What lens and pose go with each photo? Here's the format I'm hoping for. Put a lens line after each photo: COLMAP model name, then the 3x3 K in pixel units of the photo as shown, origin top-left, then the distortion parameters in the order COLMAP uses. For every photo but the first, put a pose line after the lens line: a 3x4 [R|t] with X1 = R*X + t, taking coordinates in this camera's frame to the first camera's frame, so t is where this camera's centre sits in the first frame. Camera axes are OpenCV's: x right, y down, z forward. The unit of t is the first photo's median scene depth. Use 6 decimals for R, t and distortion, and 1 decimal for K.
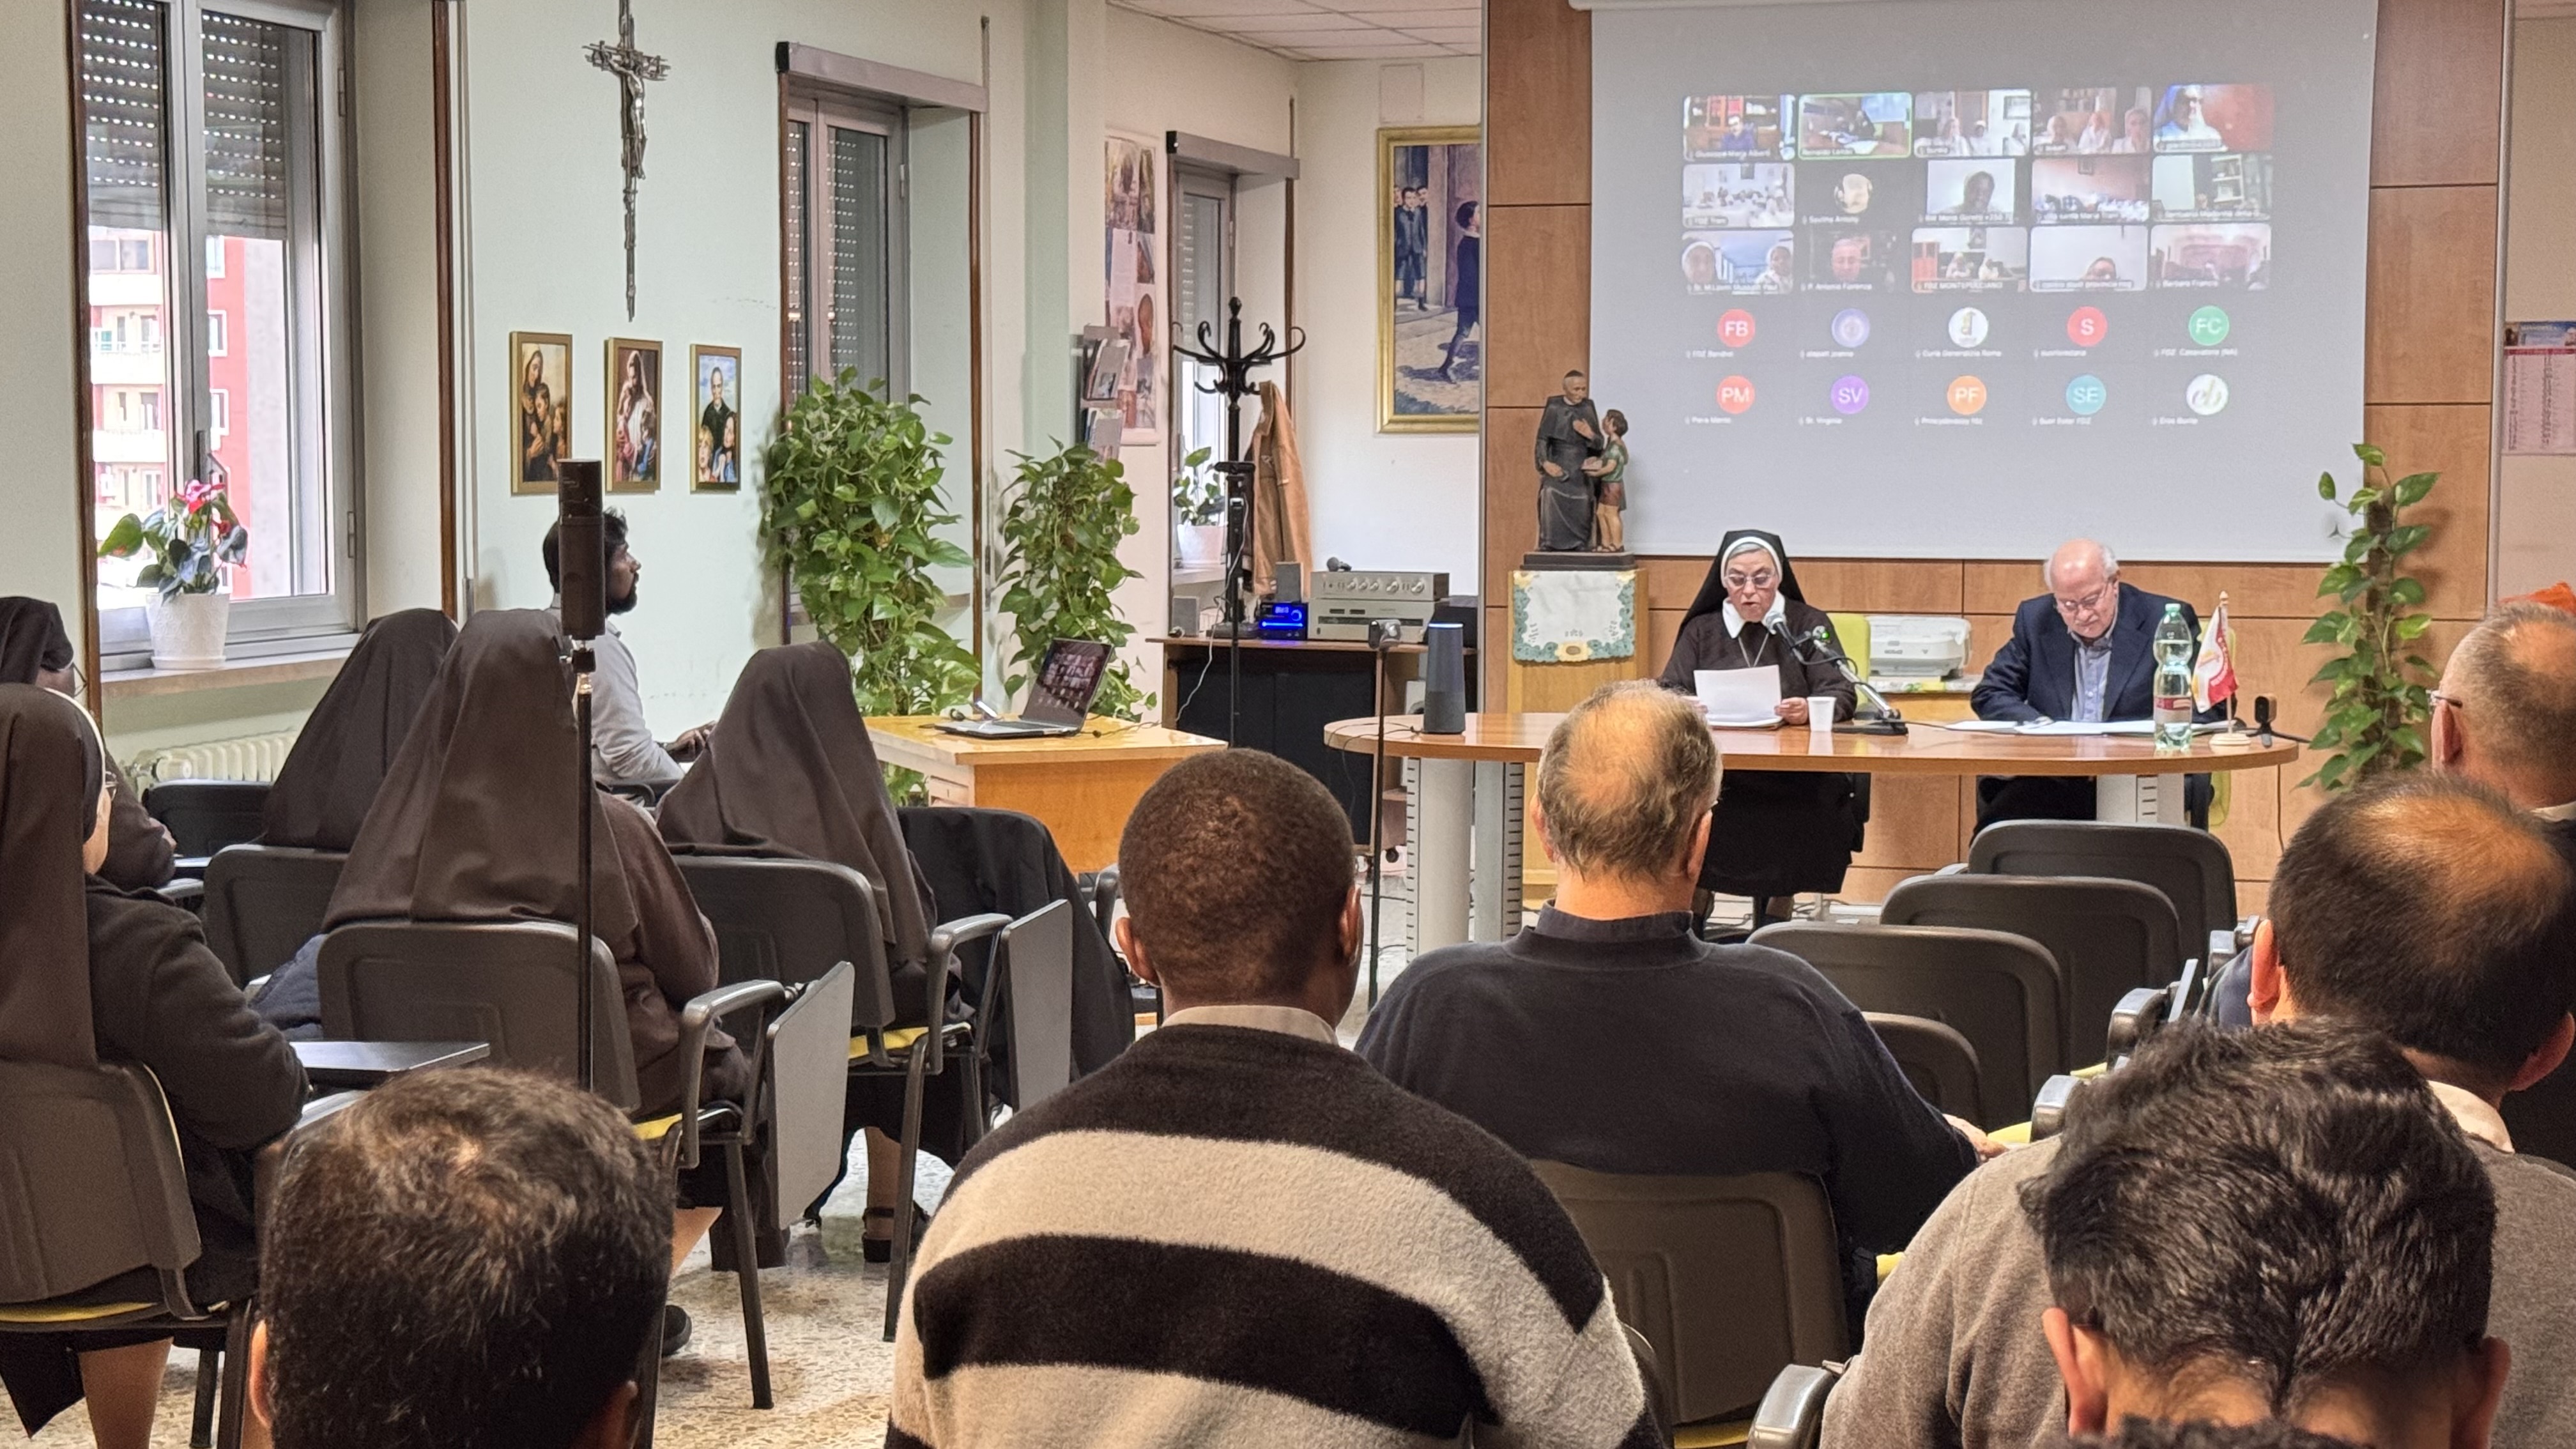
lens RADIAL K [[4137.3, 0, 1288.0], [0, 4137.3, 724.5], [0, 0, 1]] dist [0.014184, 0.043955]
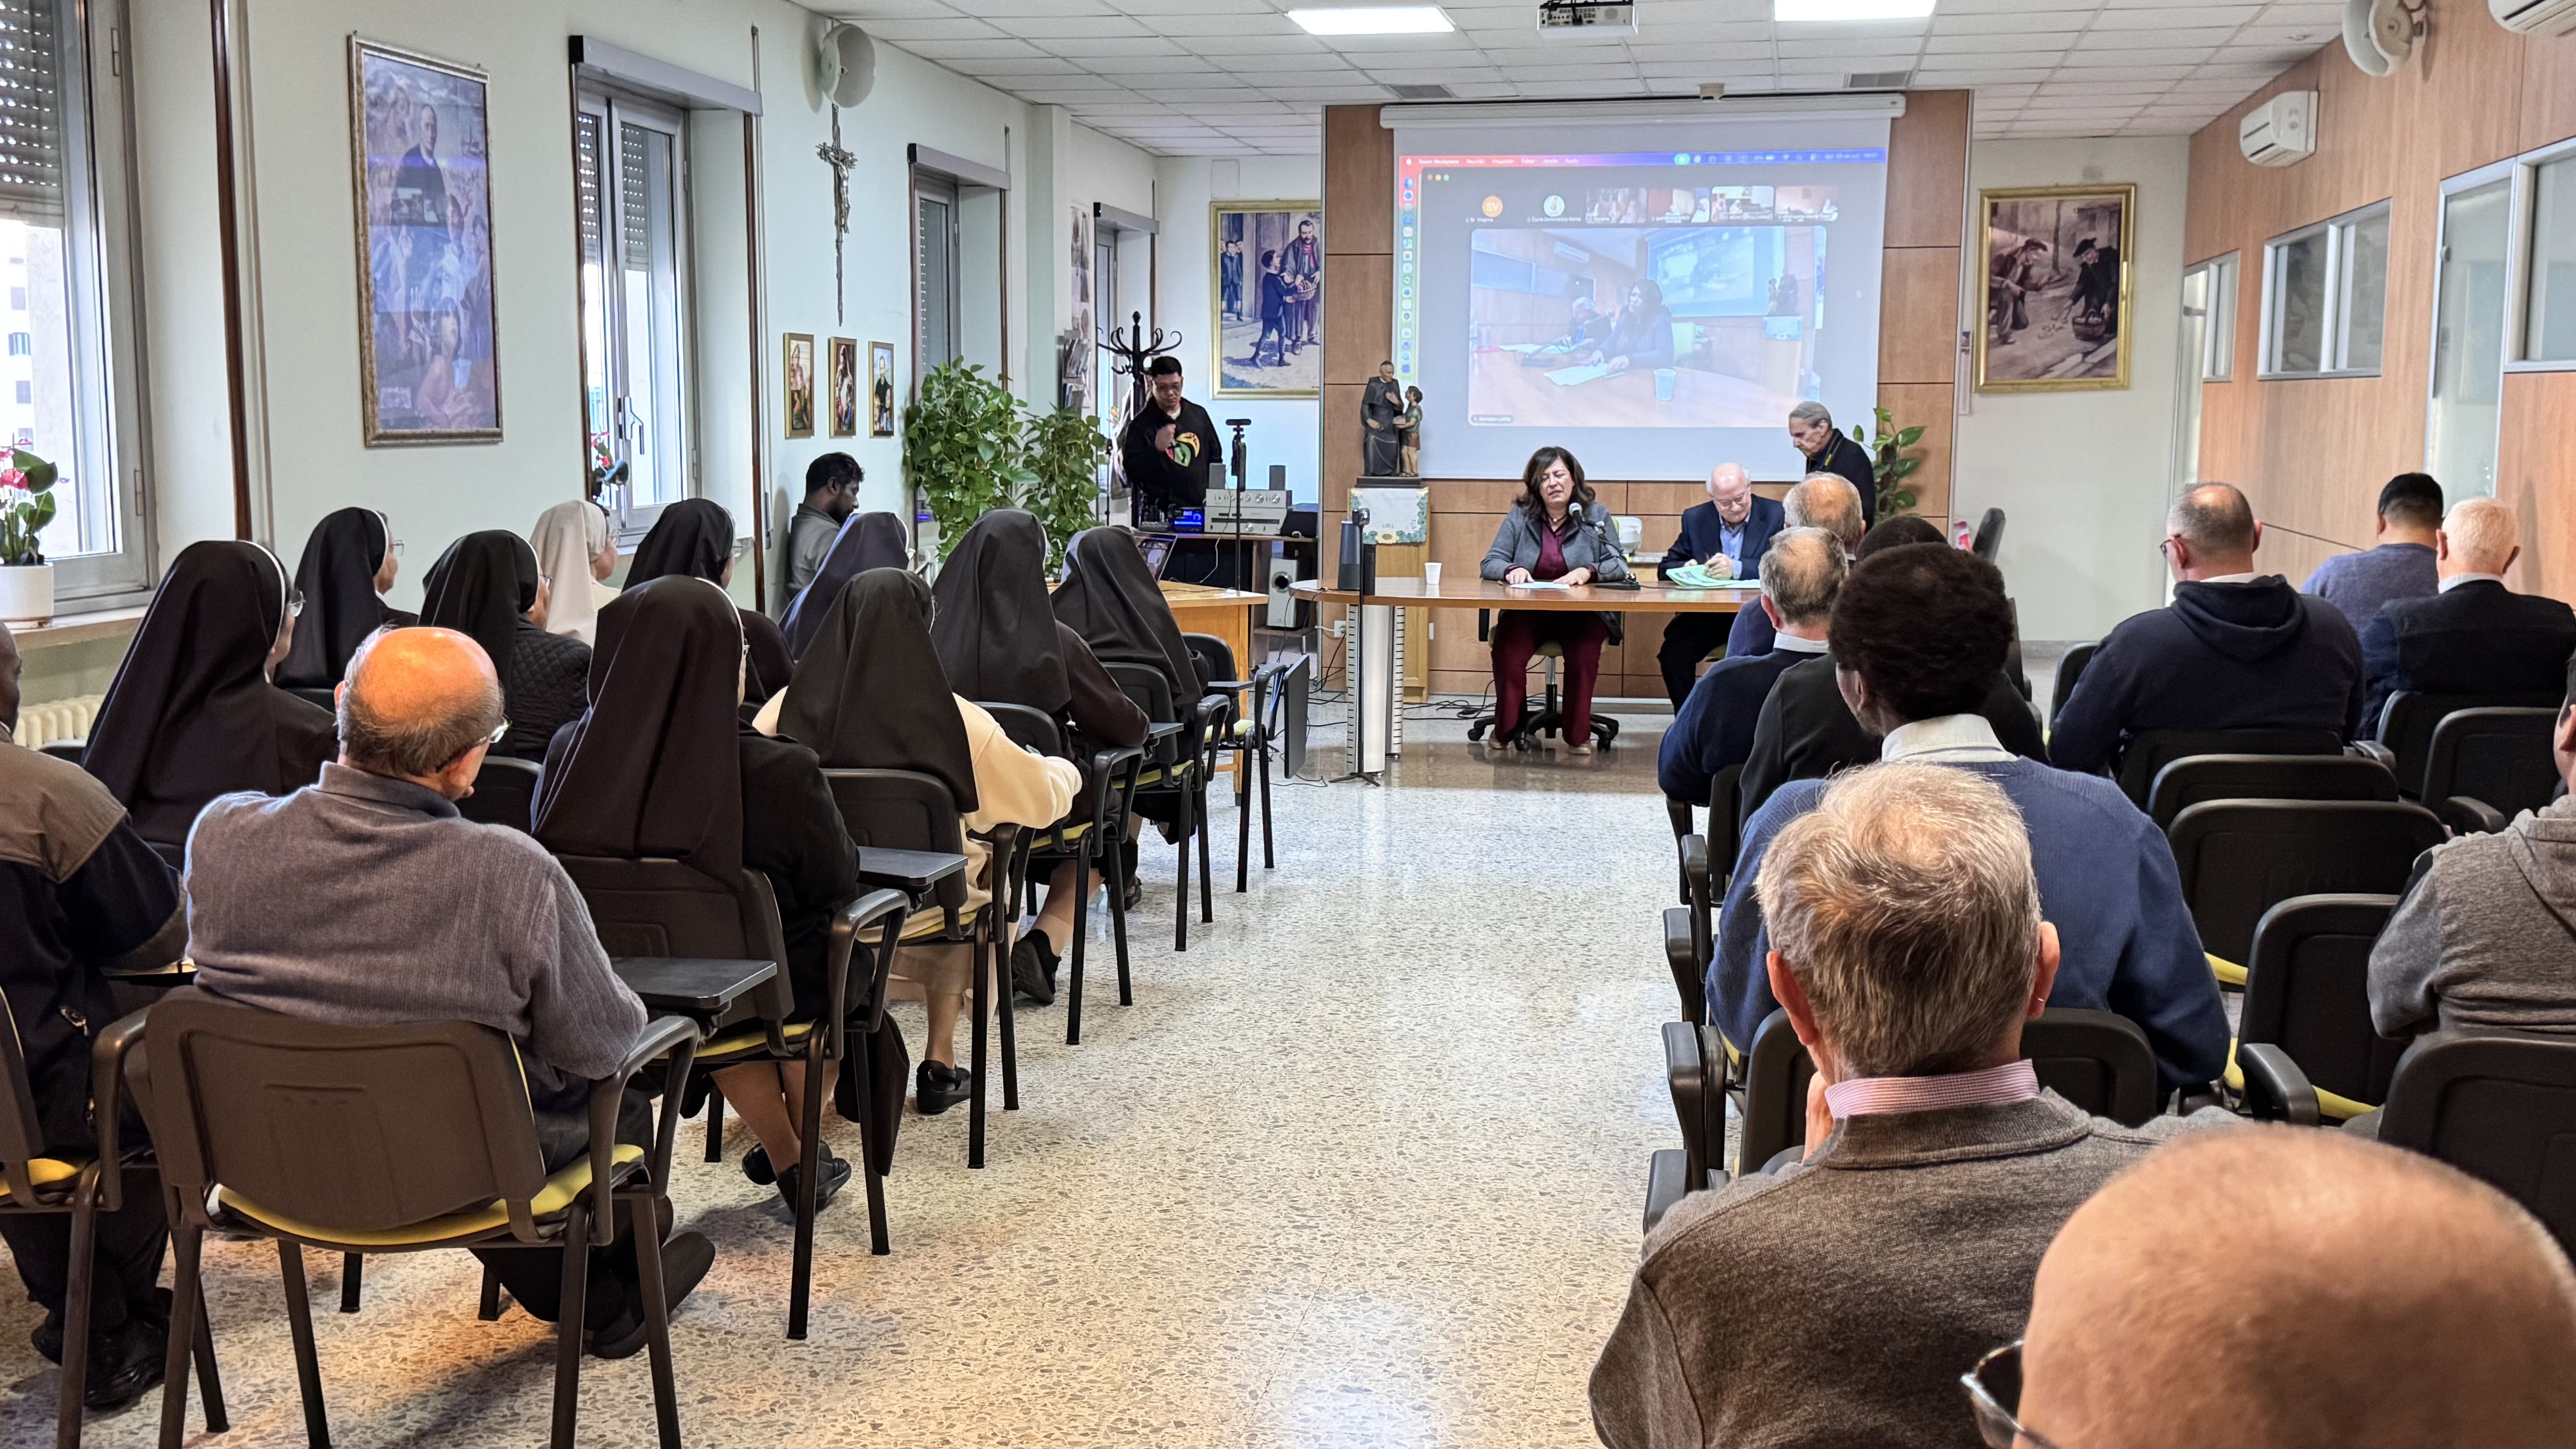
lens RADIAL K [[2736.6, 0, 1288.0], [0, 2736.6, 724.5], [0, 0, 1]] dist [0.093680, -0.003937]
pose [[0.992673, -0.010916, 0.120339, -0.097702], [0.005137, 0.998823, 0.048222, 0.002517], [-0.120724, -0.047250, 0.991561, -0.040645]]
